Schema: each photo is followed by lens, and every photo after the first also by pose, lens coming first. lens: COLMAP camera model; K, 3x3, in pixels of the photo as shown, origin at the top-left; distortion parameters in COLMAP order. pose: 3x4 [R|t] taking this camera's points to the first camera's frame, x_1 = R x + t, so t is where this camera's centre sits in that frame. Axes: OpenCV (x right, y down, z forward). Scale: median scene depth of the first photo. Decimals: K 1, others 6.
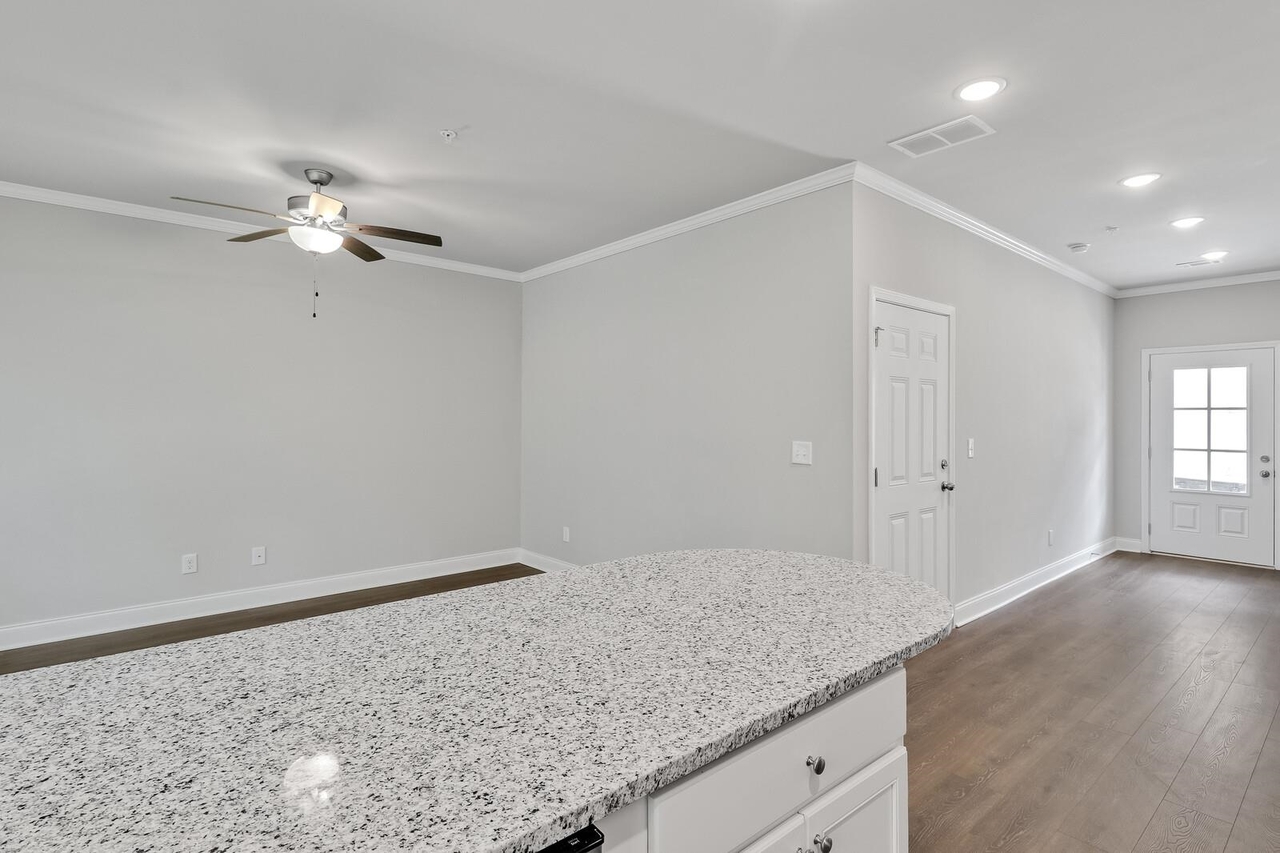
lens RADIAL K [[640.5, 0, 640.0], [0, 640.5, 426.5], [0, 0, 1]] dist [0.022330, -0.000216]
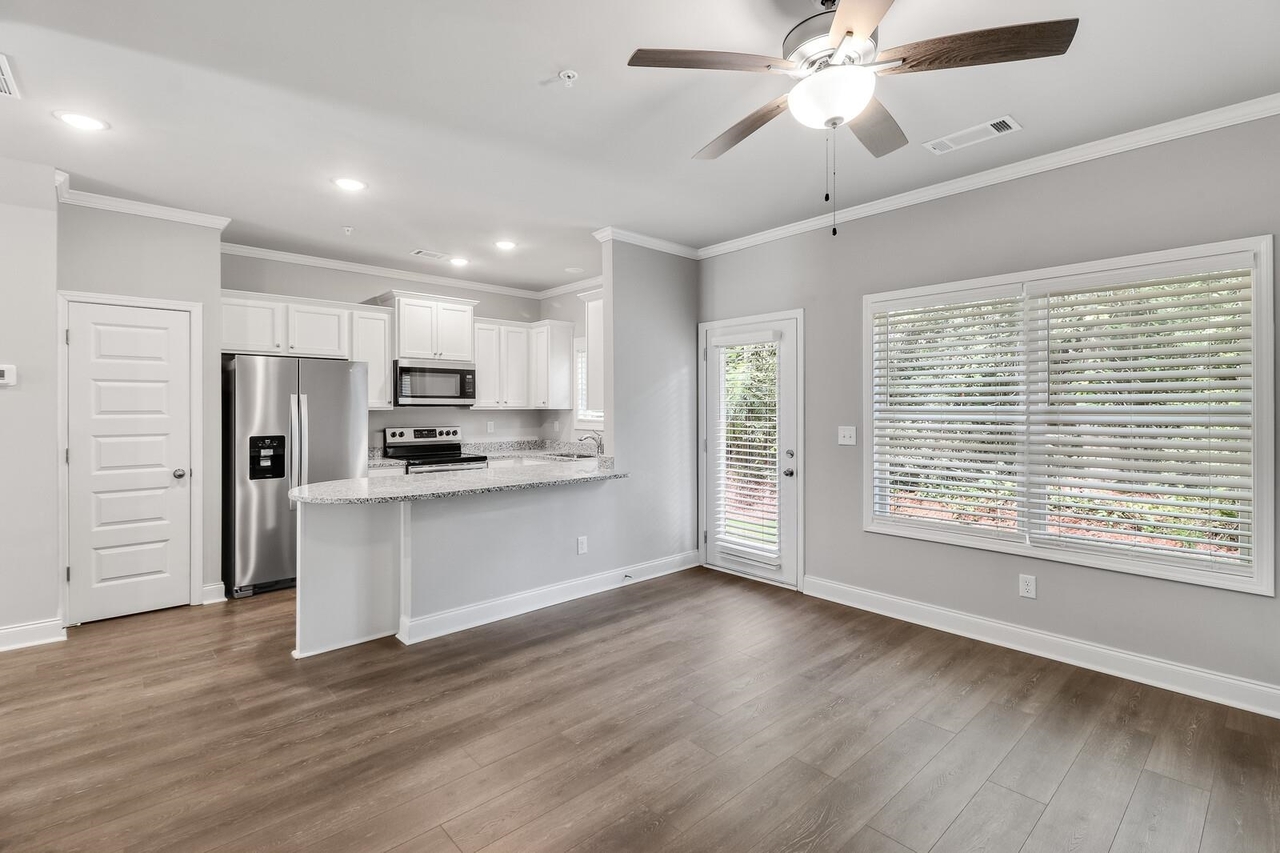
lens RADIAL K [[582.3, 0, 649.8], [0, 582.3, 408.0], [0, 0, 1]] dist [0.001482, -0.000588]
pose [[-0.999415, -0.001676, -0.034152, -0.311721], [-0.002218, 0.999872, 0.015843, -0.022042], [0.034121, 0.015909, -0.999291, 1.468972]]
